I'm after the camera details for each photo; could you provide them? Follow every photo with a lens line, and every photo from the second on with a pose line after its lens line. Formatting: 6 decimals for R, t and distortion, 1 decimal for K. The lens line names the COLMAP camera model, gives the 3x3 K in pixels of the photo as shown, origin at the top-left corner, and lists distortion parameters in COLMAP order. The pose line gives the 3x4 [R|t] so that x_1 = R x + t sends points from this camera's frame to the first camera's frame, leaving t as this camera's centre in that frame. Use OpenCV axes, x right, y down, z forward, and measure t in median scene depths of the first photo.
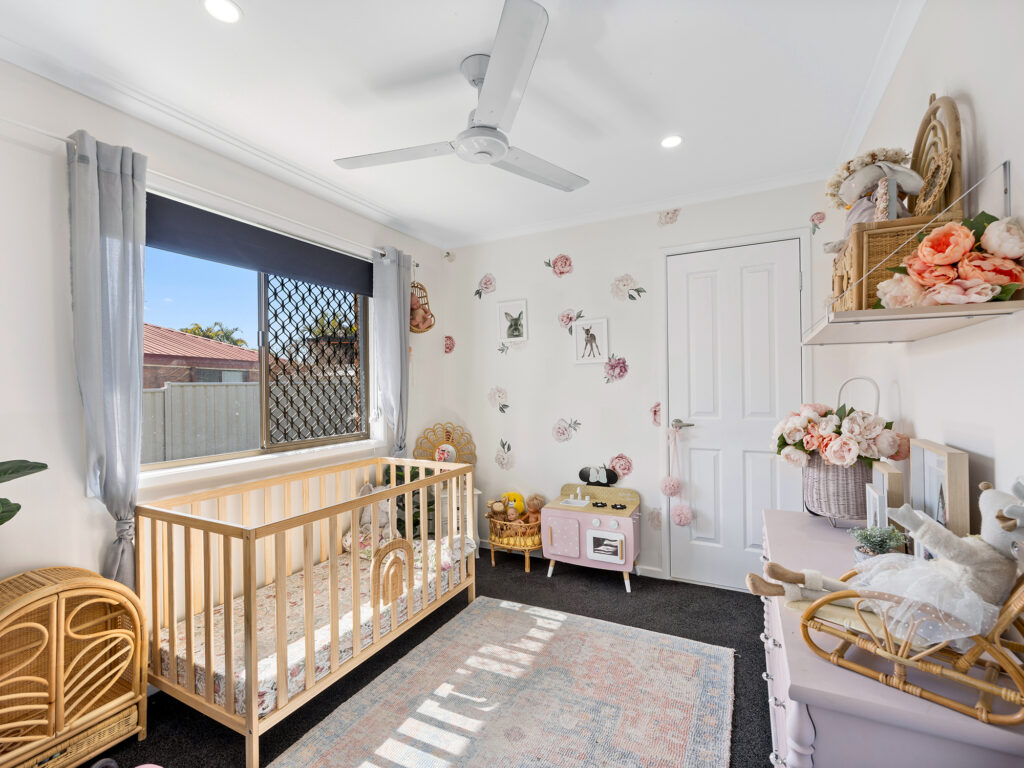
lens RADIAL K [[465.1, 0, 512.7], [0, 465.1, 384.8], [0, 0, 1]] dist [-0.001767, 0.000024]
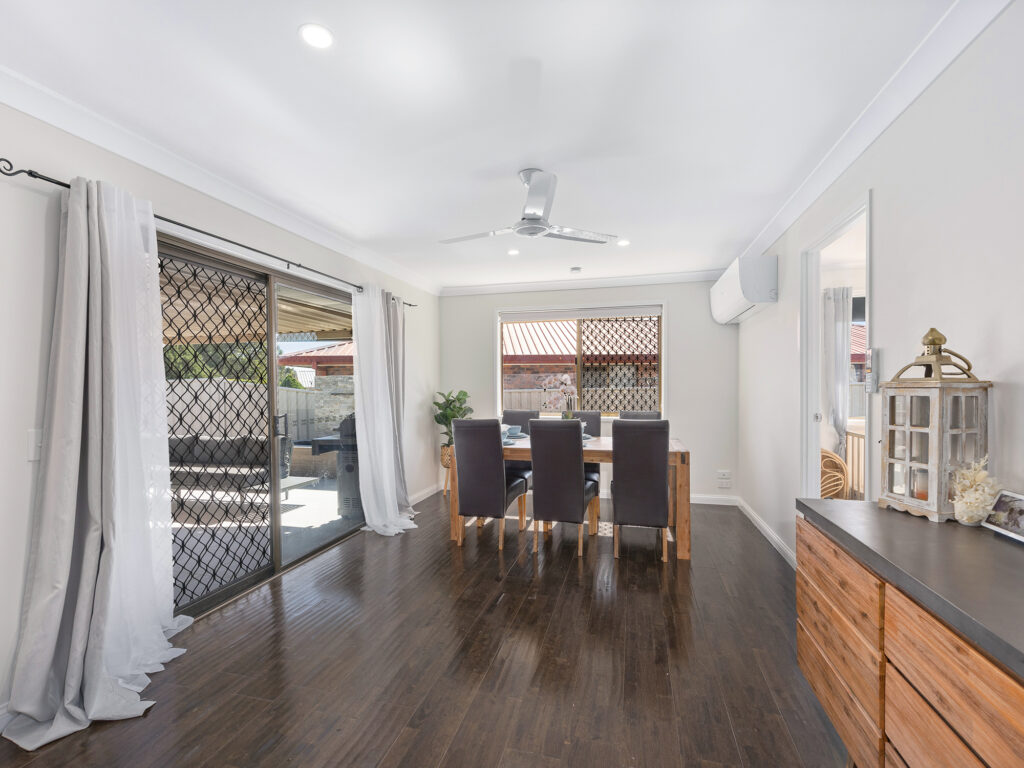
lens RADIAL K [[465.1, 0, 515.4], [0, 465.1, 386.5], [0, 0, 1]] dist [-0.001767, 0.000024]
pose [[0.236784, 0.016818, -0.971417, 1.225403], [-0.000129, 0.999851, 0.017279, -0.018898], [0.971562, -0.003966, 0.236750, -1.356862]]
